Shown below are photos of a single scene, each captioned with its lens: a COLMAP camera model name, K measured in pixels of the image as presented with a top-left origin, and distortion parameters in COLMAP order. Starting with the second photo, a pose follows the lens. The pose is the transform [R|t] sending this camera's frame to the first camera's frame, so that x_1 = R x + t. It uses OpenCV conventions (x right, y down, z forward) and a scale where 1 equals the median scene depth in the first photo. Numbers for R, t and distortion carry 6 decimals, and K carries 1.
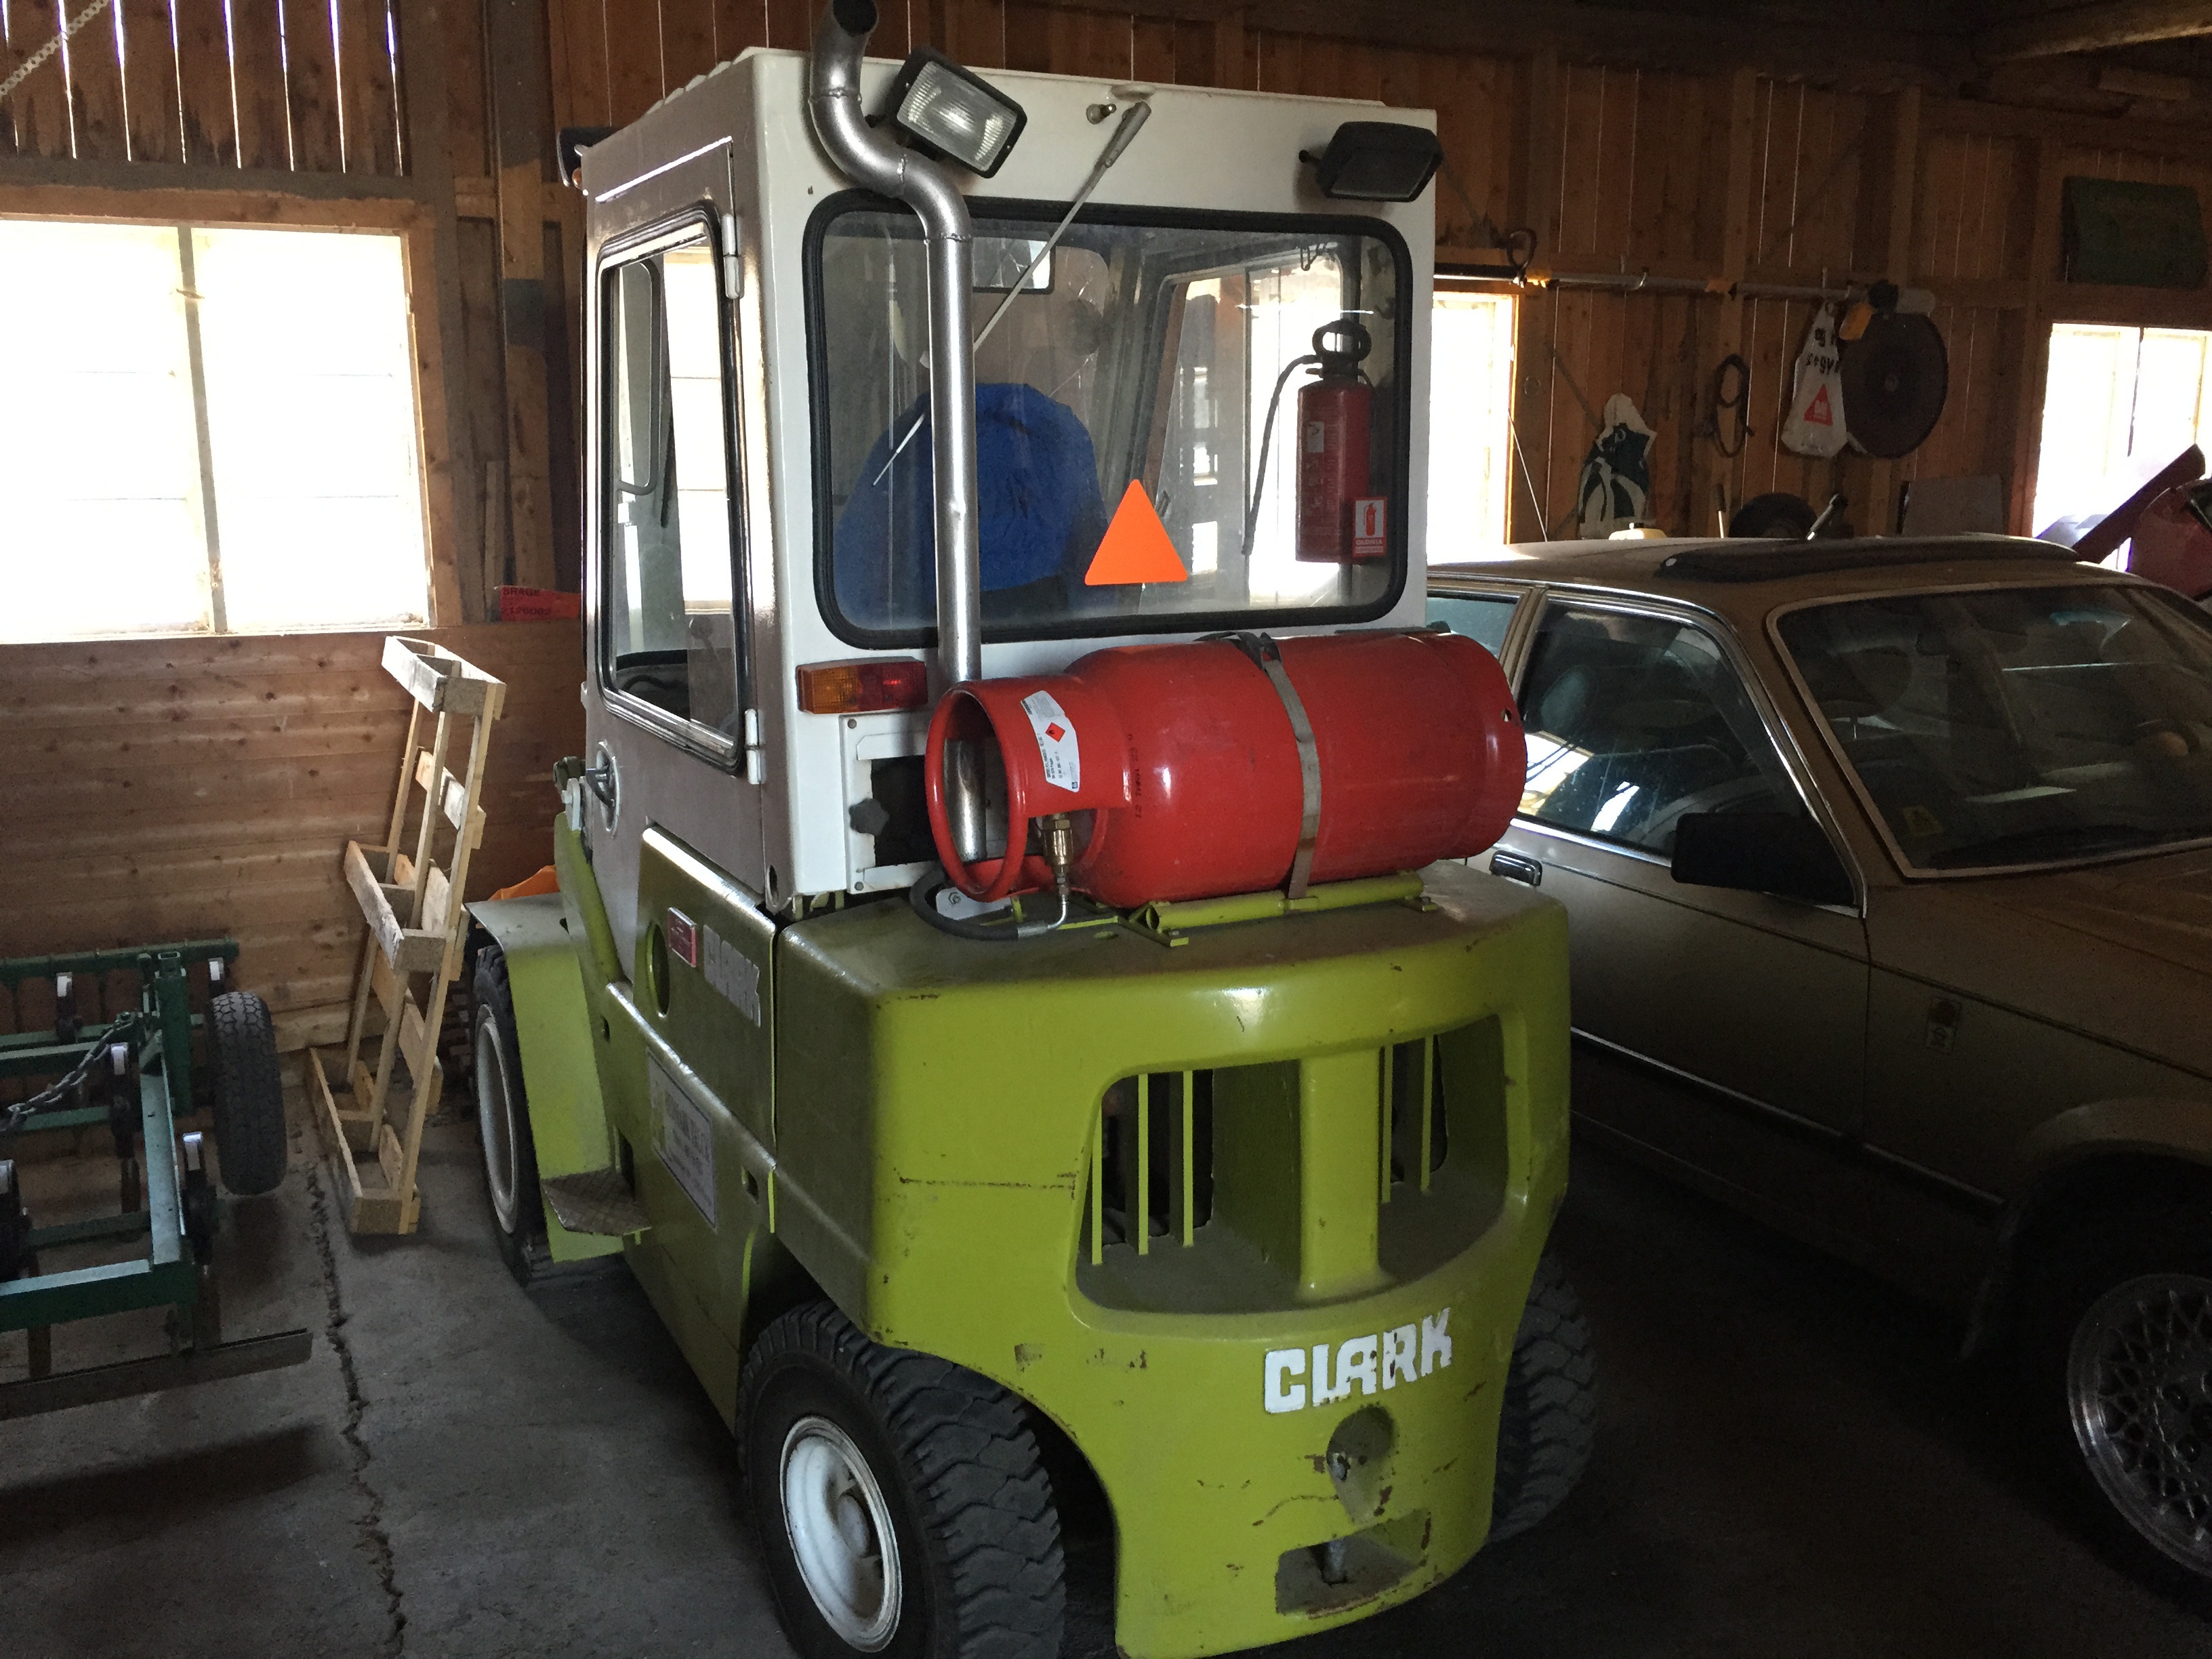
lens RADIAL K [[1891.3, 0, 1106.0], [0, 1891.3, 829.5], [0, 0, 1]] dist [0.088519, -0.119720]
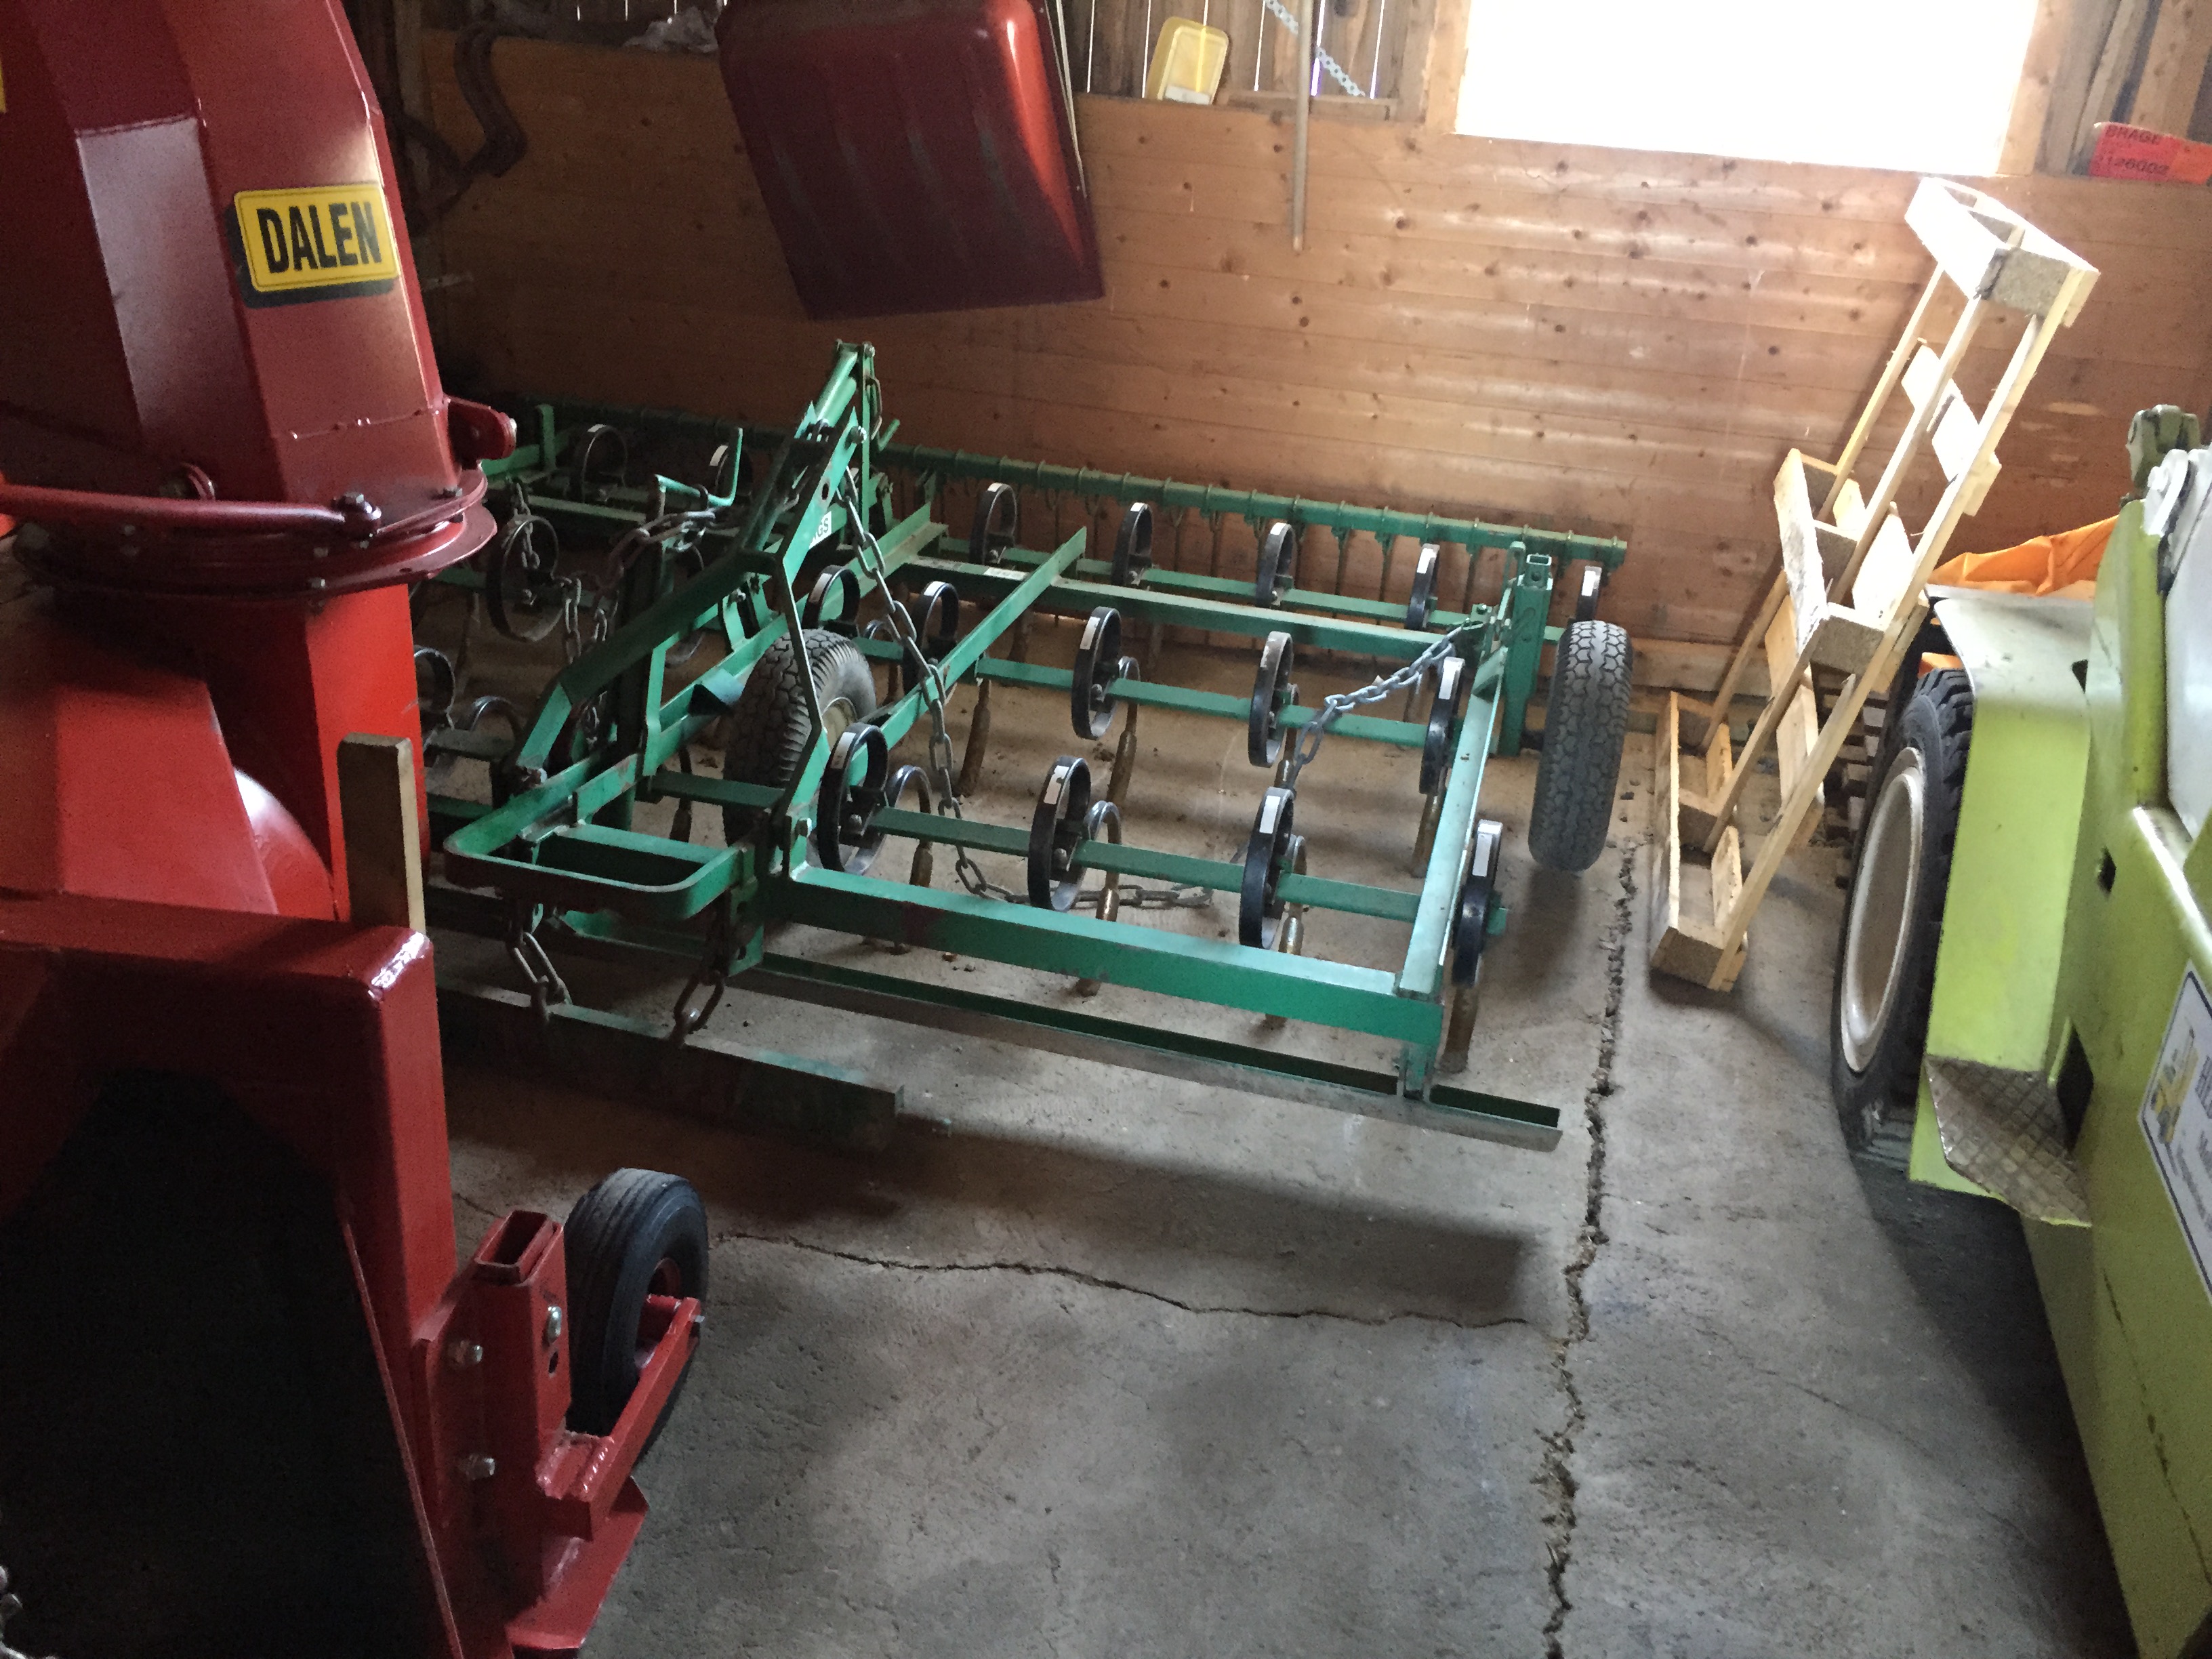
lens RADIAL K [[1891.3, 0, 1106.0], [0, 1891.3, 829.5], [0, 0, 1]] dist [0.088519, -0.119720]
pose [[0.741496, 0.324382, -0.587333, -0.115657], [-0.187859, 0.940725, 0.282392, -0.018551], [0.644122, -0.099057, 0.758482, 0.261311]]
